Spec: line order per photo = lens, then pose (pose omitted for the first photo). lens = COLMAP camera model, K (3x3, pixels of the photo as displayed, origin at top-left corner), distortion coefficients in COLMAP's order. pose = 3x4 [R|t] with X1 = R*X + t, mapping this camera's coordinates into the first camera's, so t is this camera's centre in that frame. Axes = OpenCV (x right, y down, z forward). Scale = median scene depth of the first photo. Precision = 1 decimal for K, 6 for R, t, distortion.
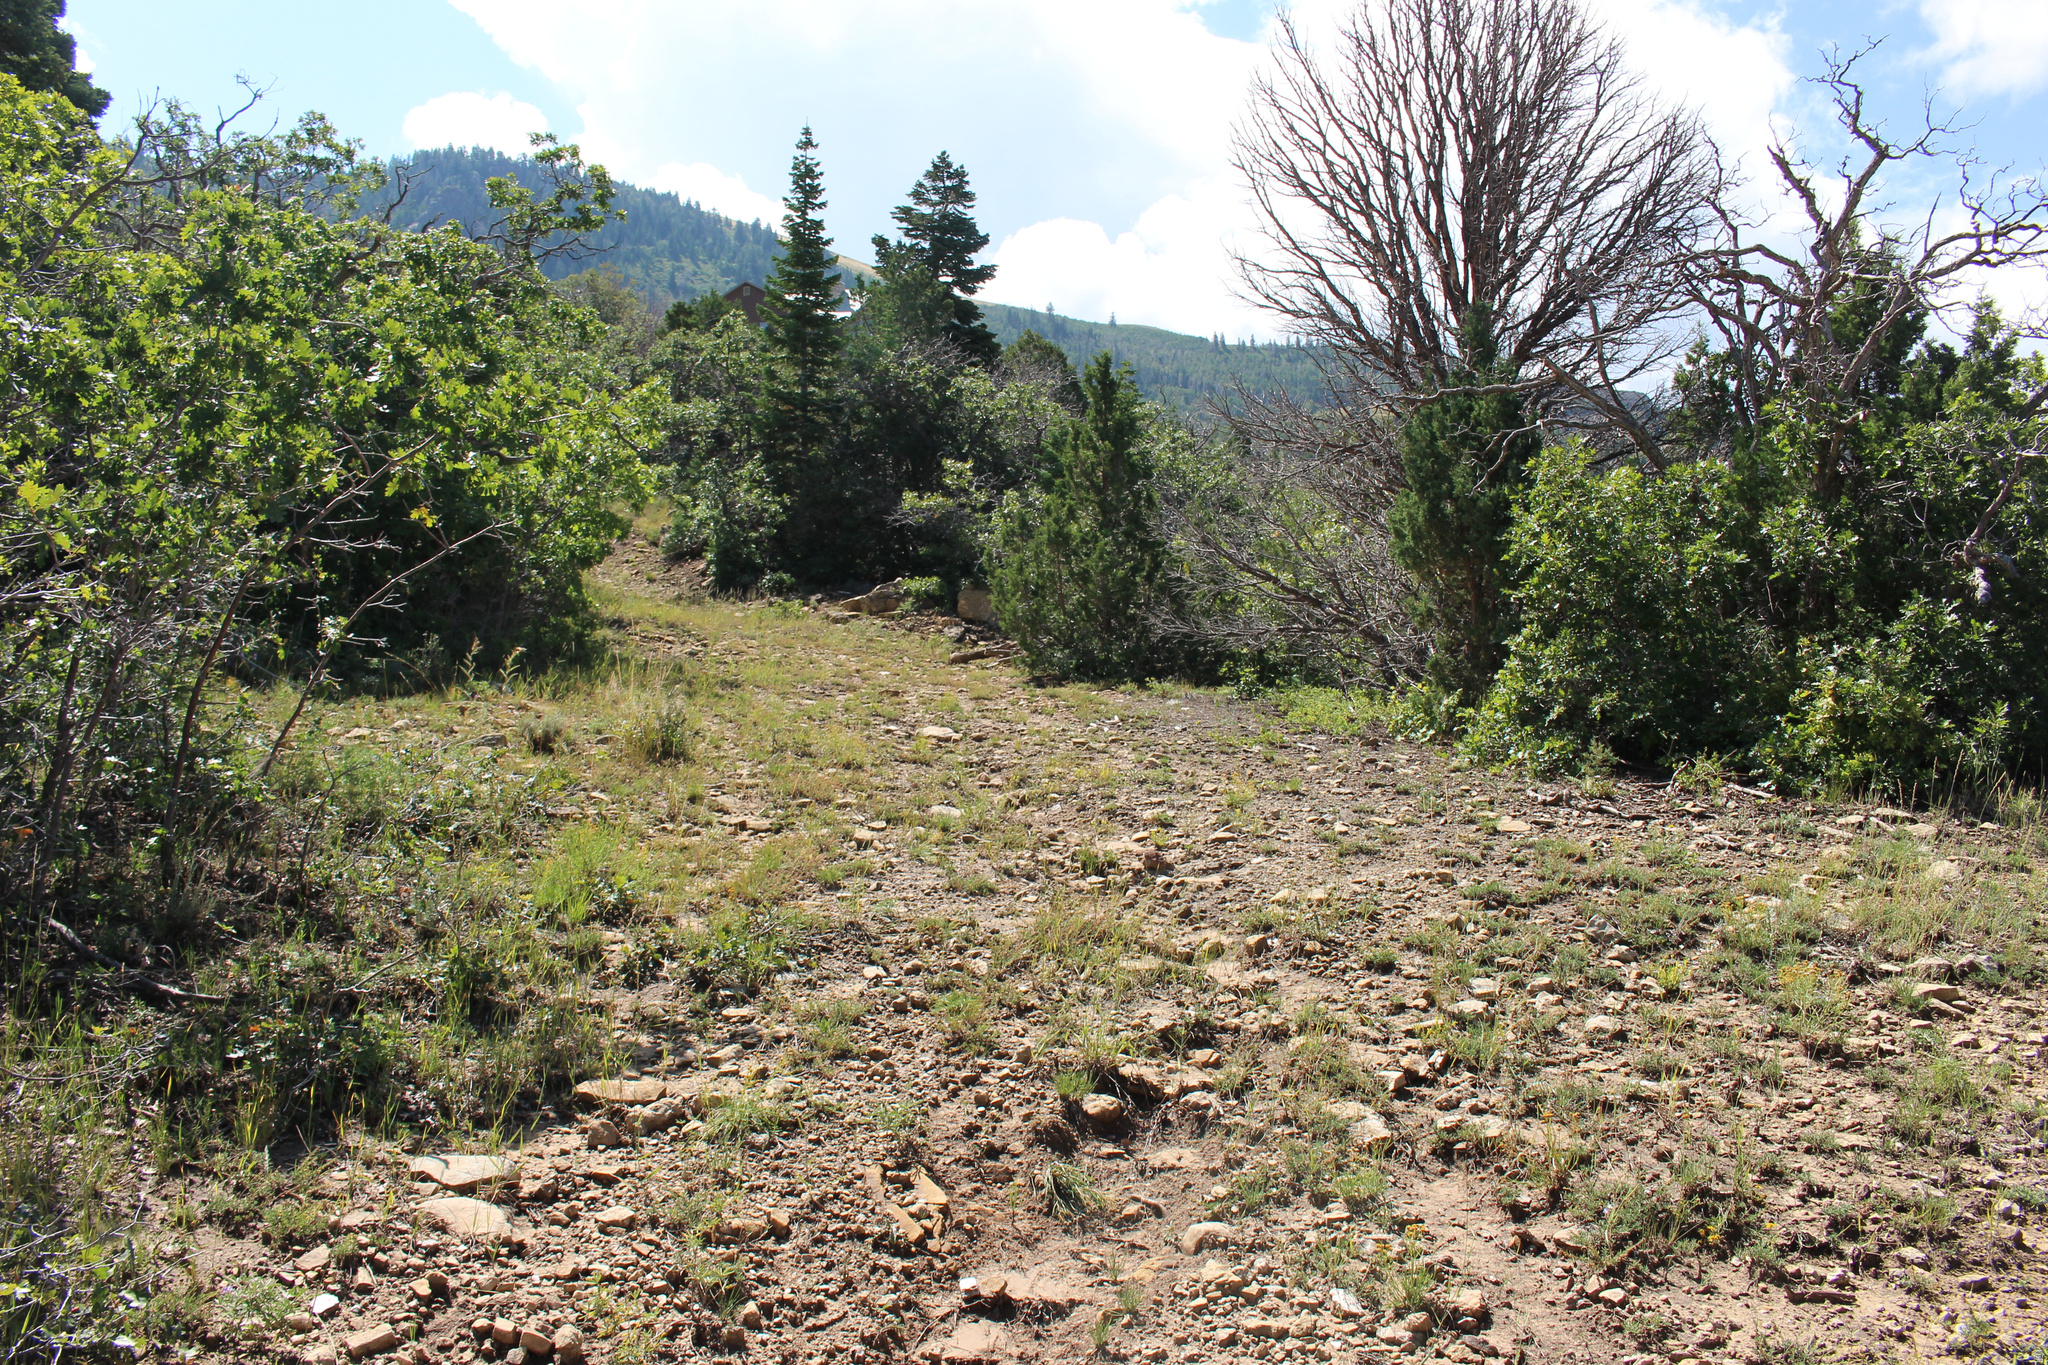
lens RADIAL K [[1741.4, 0, 1023.2], [0, 1741.4, 681.9], [0, 0, 1]] dist [-0.060997, 0.005053]
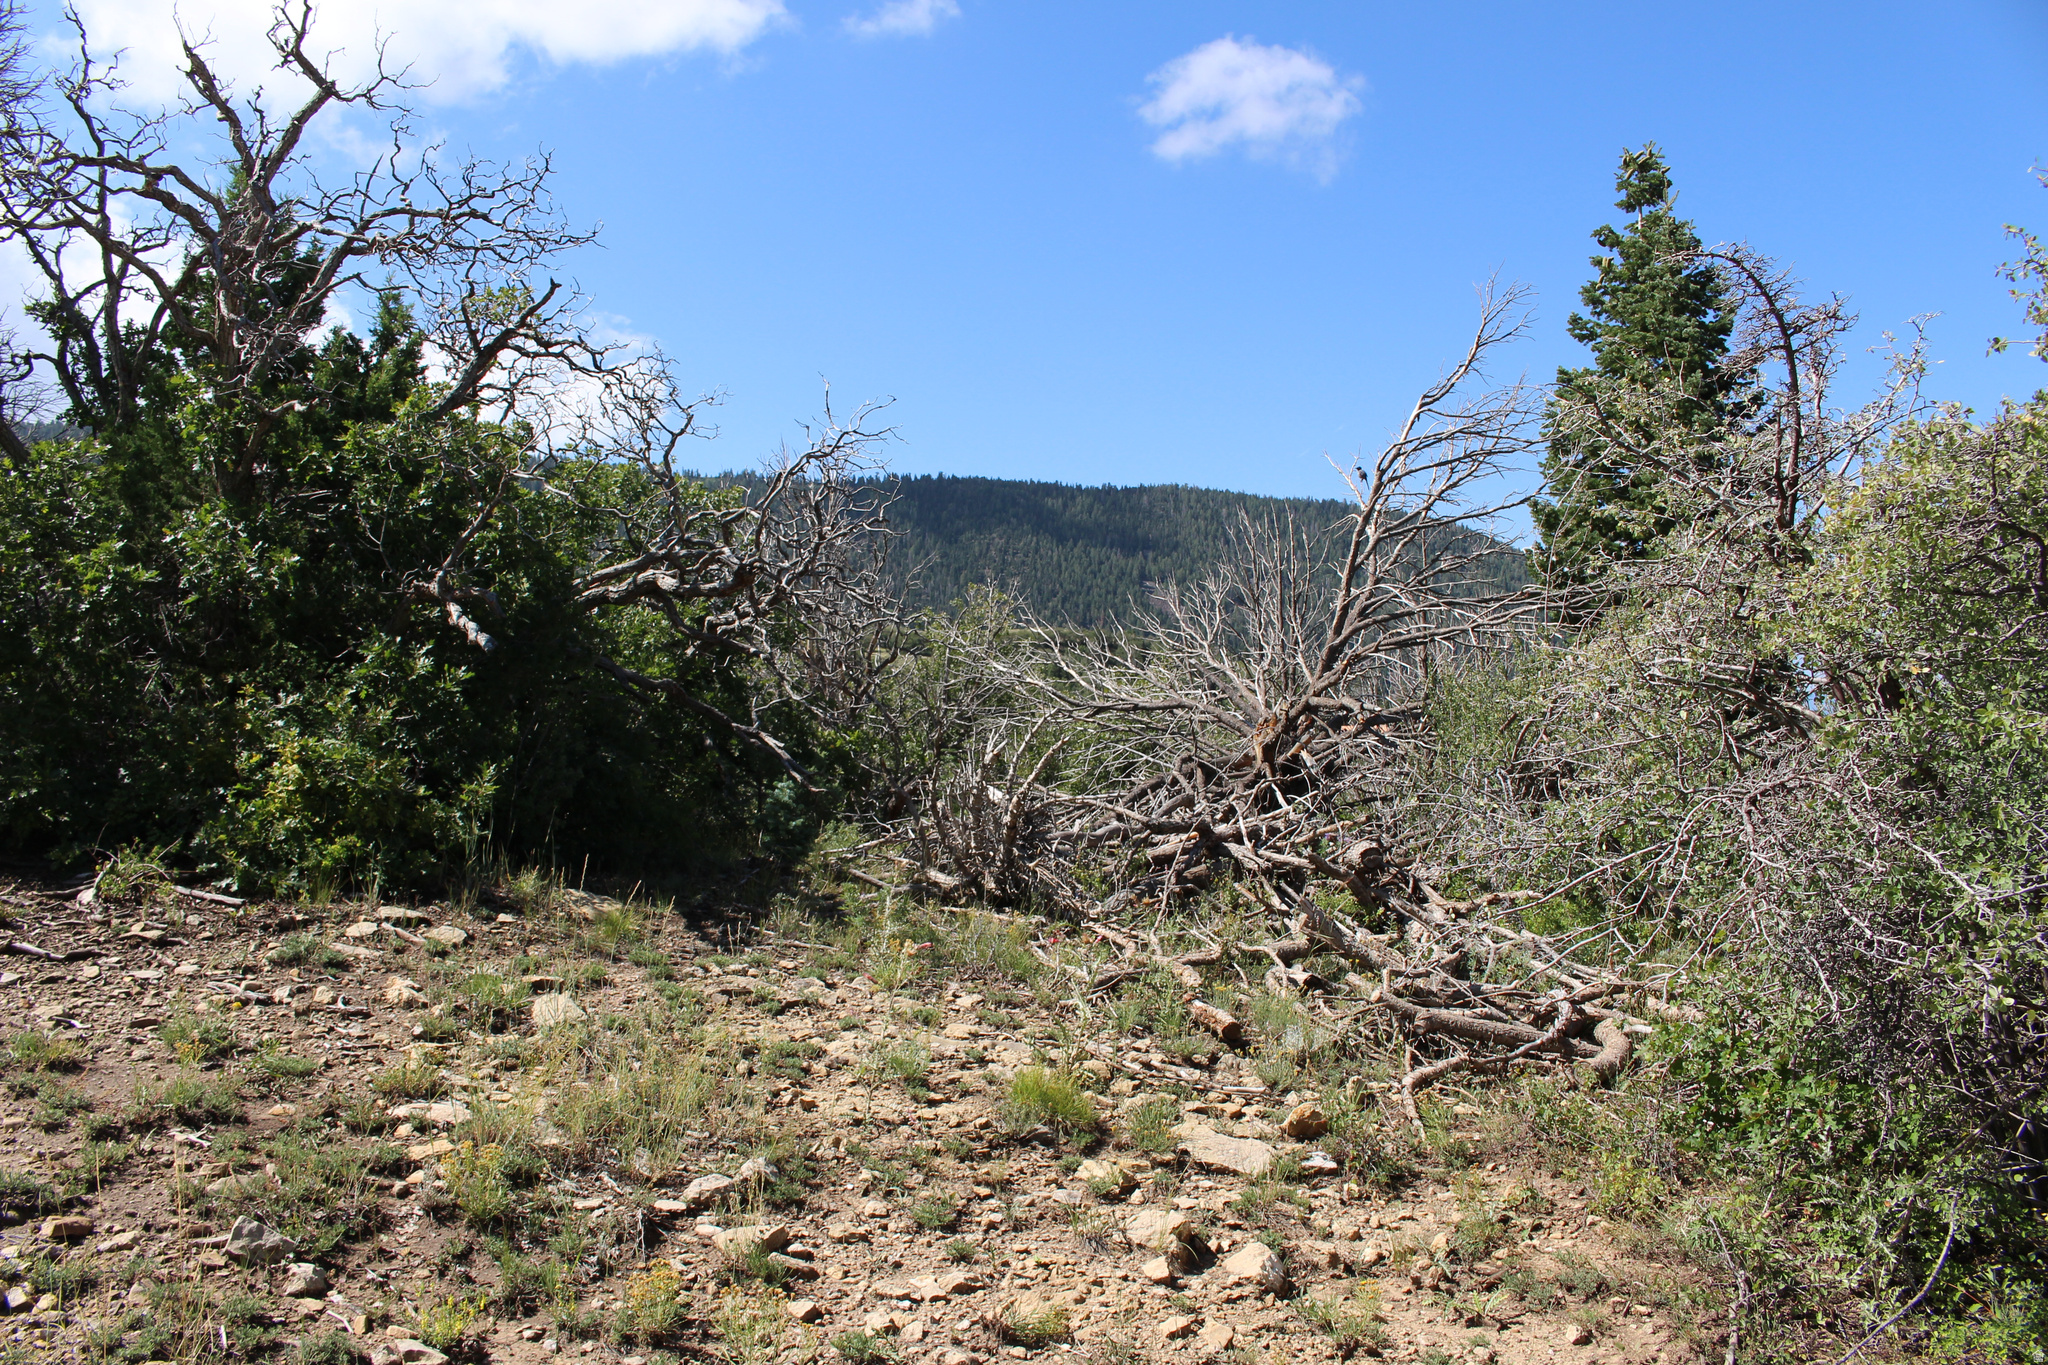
lens RADIAL K [[1741.4, 0, 1022.1], [0, 1741.4, 693.7], [0, 0, 1]] dist [-0.060997, 0.005053]
pose [[0.544717, -0.004836, 0.838606, -0.005399], [-0.002598, 0.999969, 0.007455, -0.028875], [-0.838616, -0.006239, 0.544688, 0.294078]]
